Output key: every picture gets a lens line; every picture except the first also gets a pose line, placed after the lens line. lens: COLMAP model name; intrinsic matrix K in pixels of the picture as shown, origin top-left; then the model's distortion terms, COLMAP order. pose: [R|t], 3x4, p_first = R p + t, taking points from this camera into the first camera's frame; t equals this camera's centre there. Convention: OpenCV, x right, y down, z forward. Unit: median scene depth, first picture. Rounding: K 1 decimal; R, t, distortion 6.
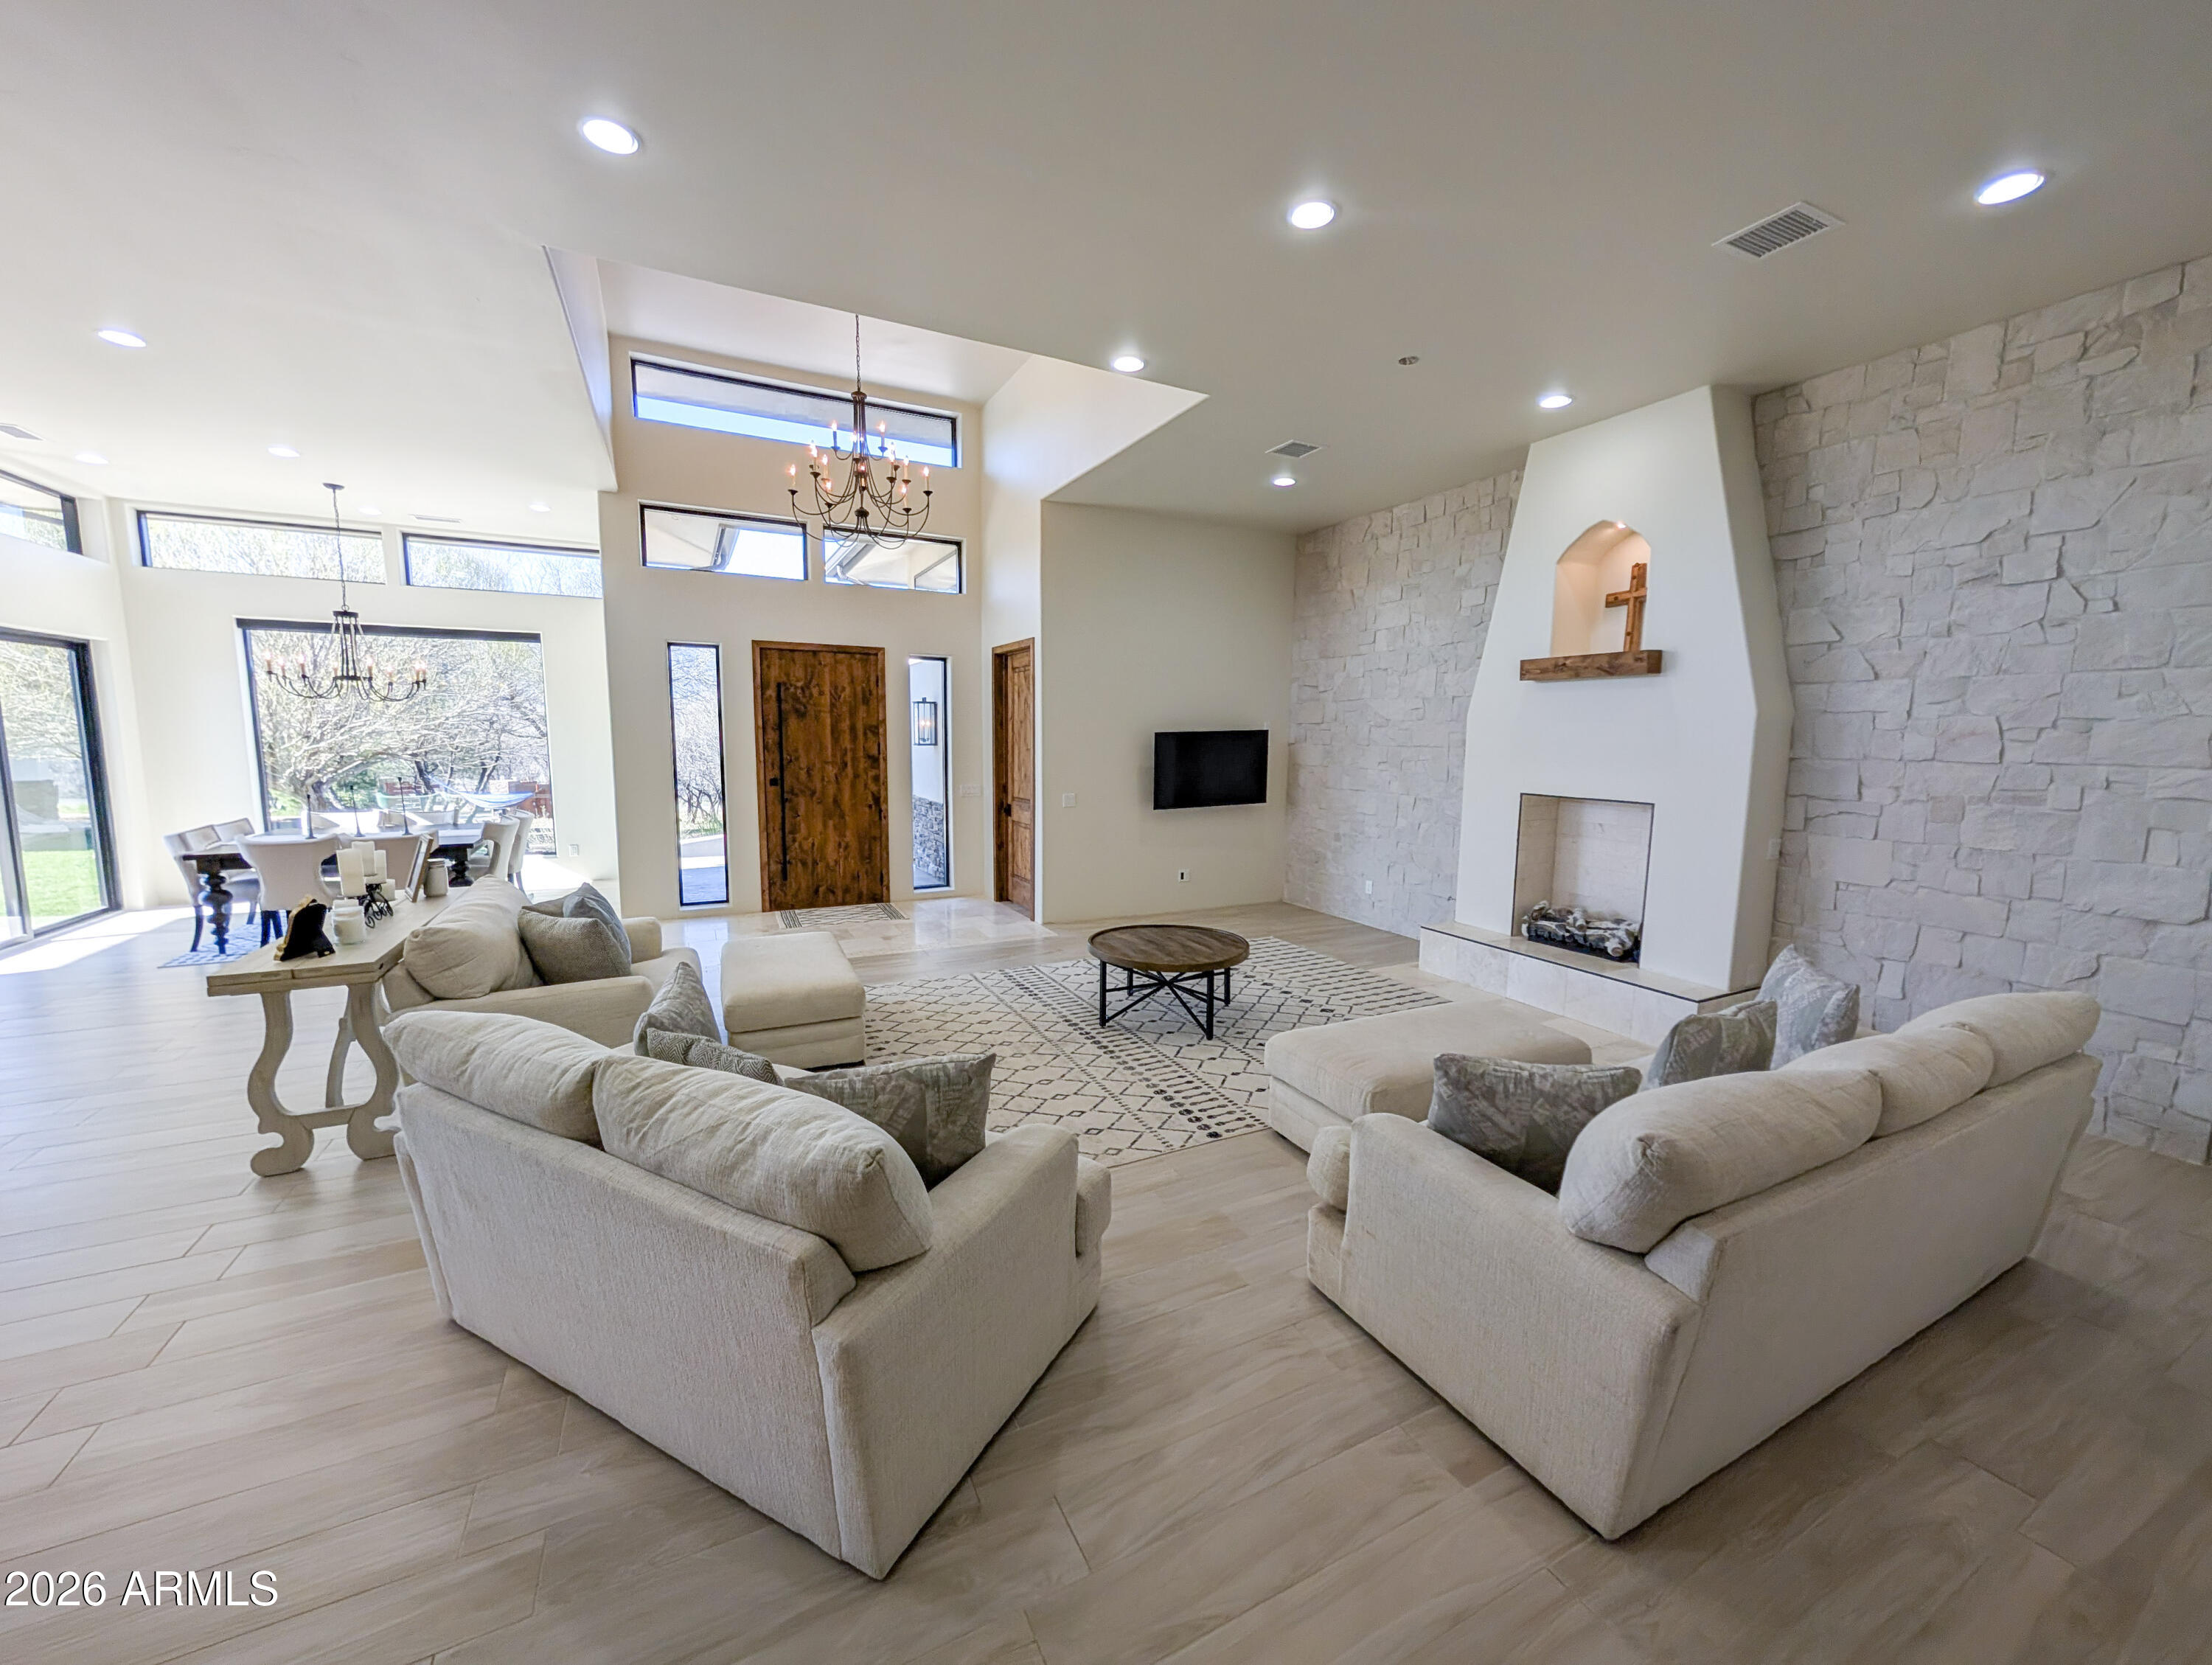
lens RADIAL K [[834.8, 0, 1104.7], [0, 834.8, 830.2], [0, 0, 1]] dist [0.001547, 0.000091]
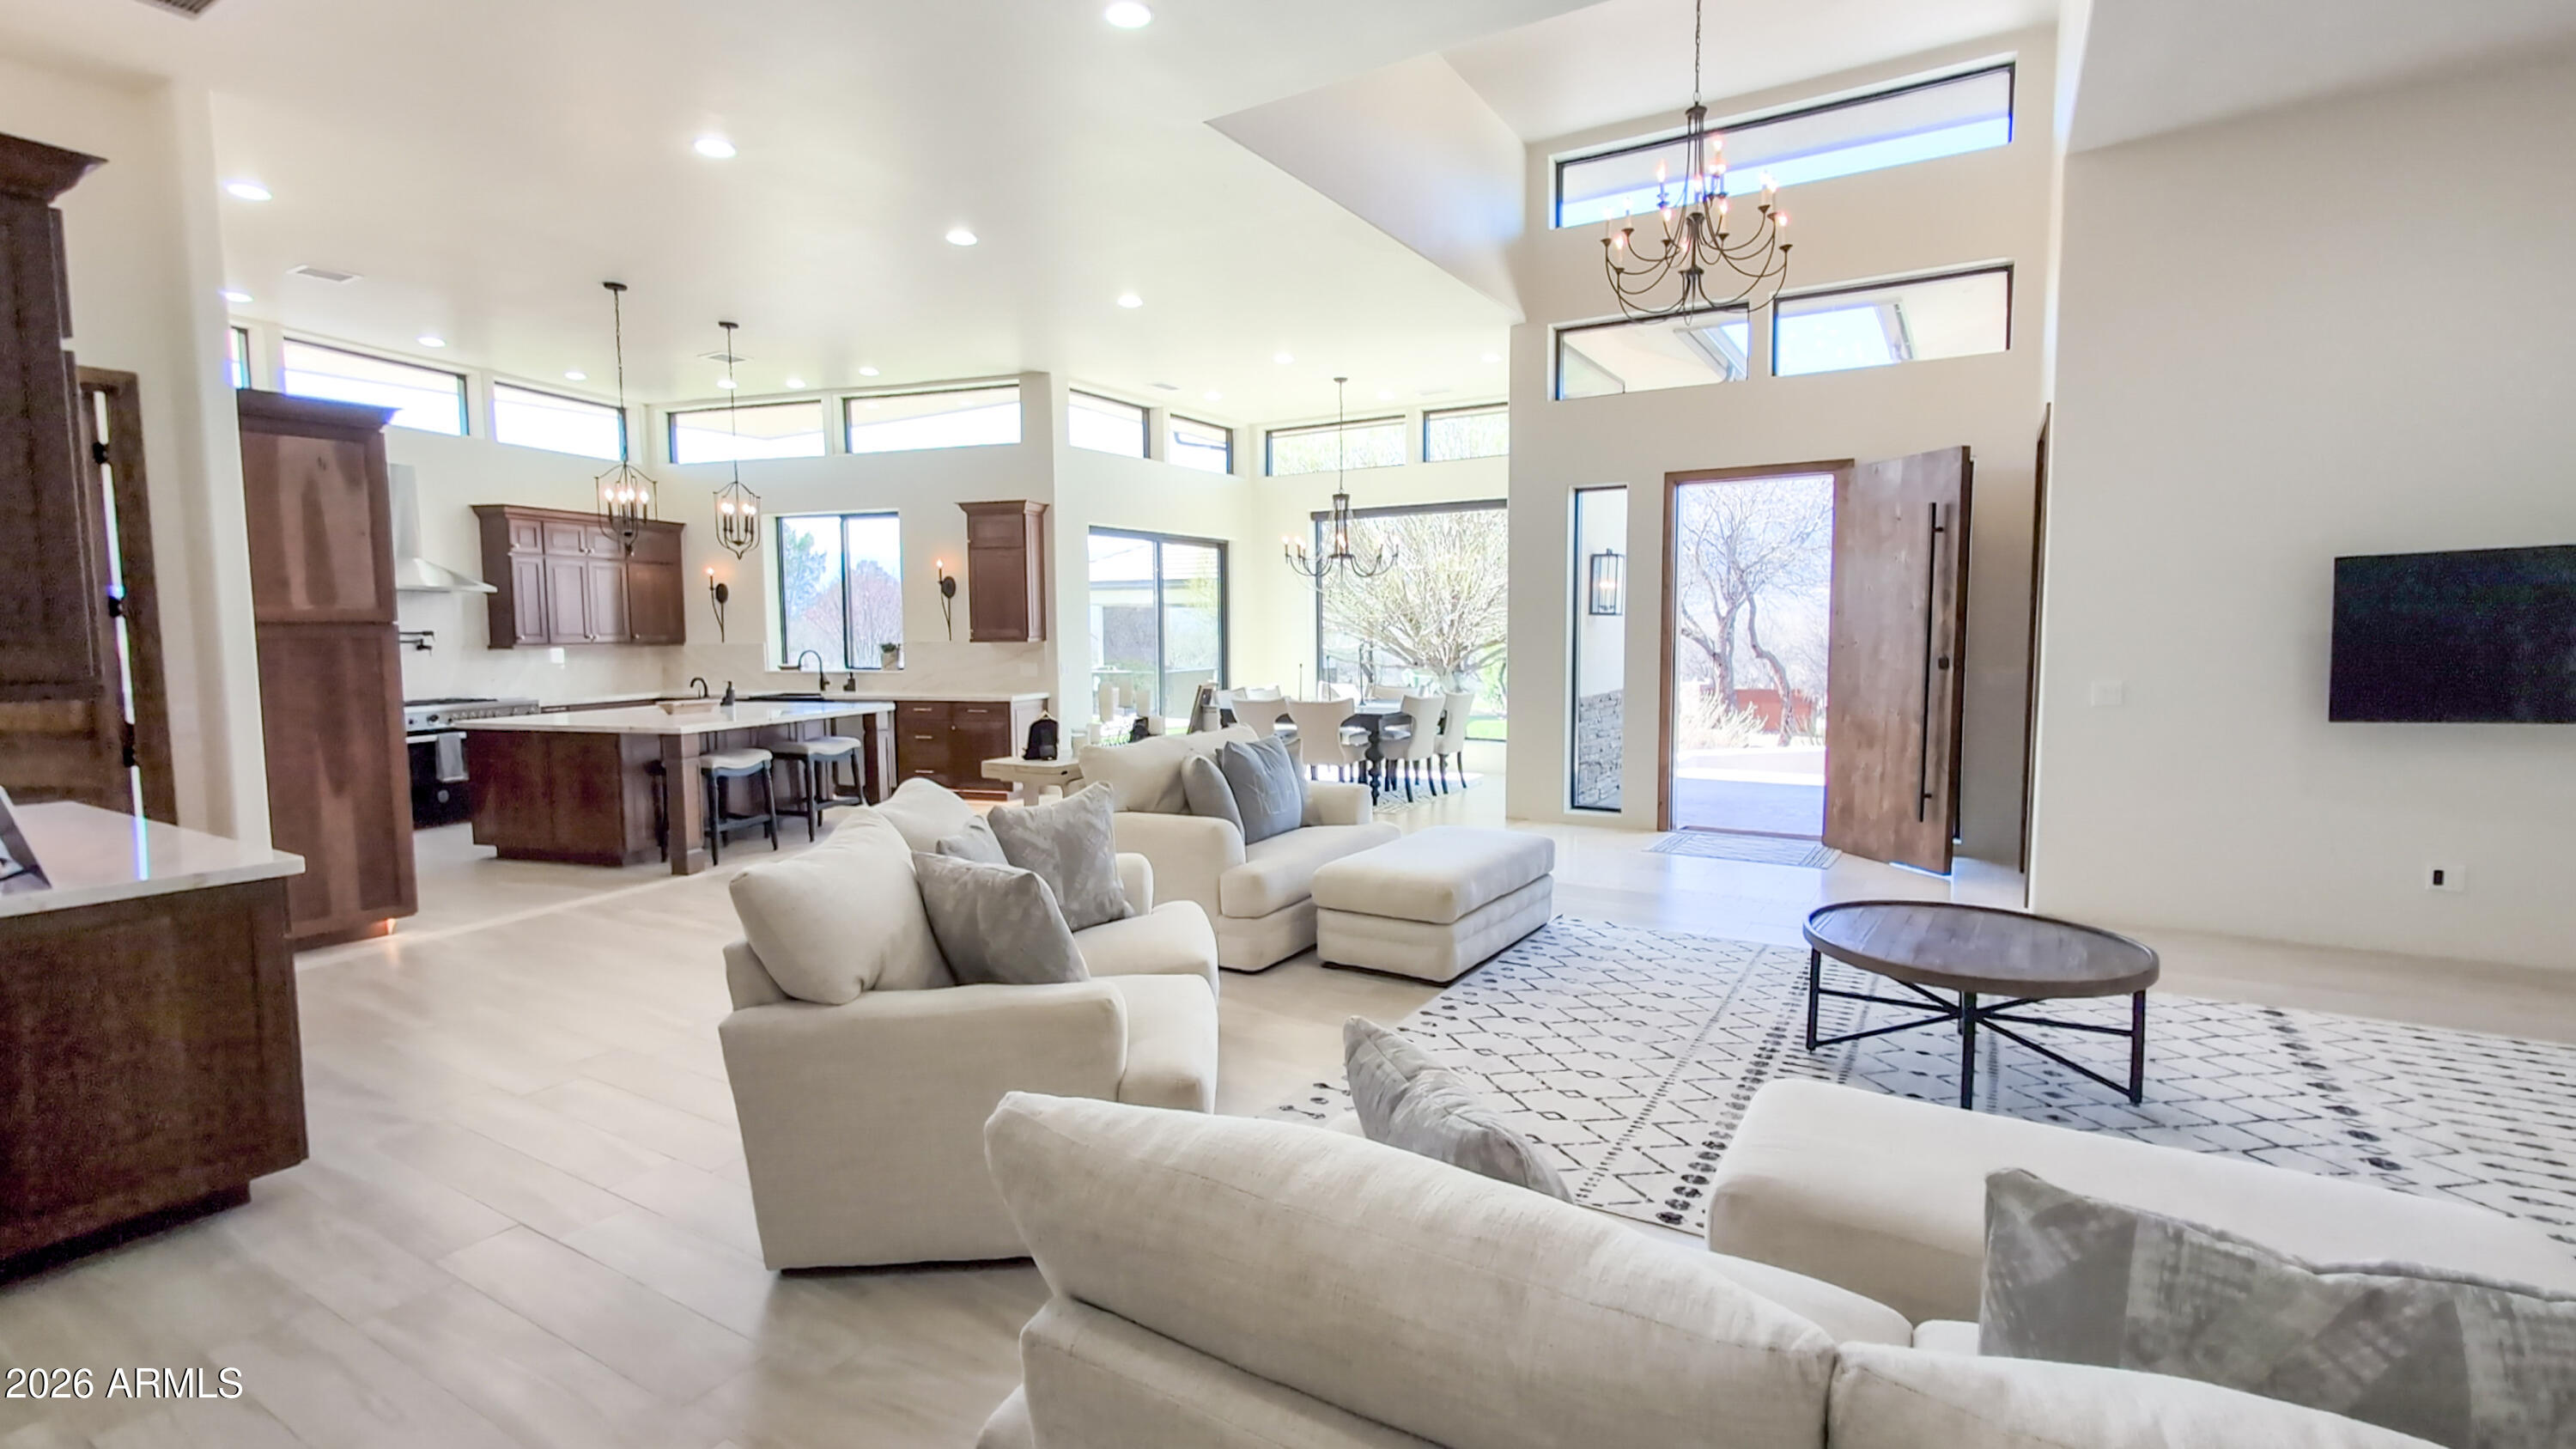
lens RADIAL K [[1157.4, 0, 1283.3], [0, 1157.4, 724.3], [0, 0, 1]] dist [-0.000105, -0.000102]
pose [[0.529088, 0.055541, -0.846748, 0.400152], [-0.085113, 0.996297, 0.012168, 0.025030], [0.844288, 0.065631, 0.531856, 0.205375]]
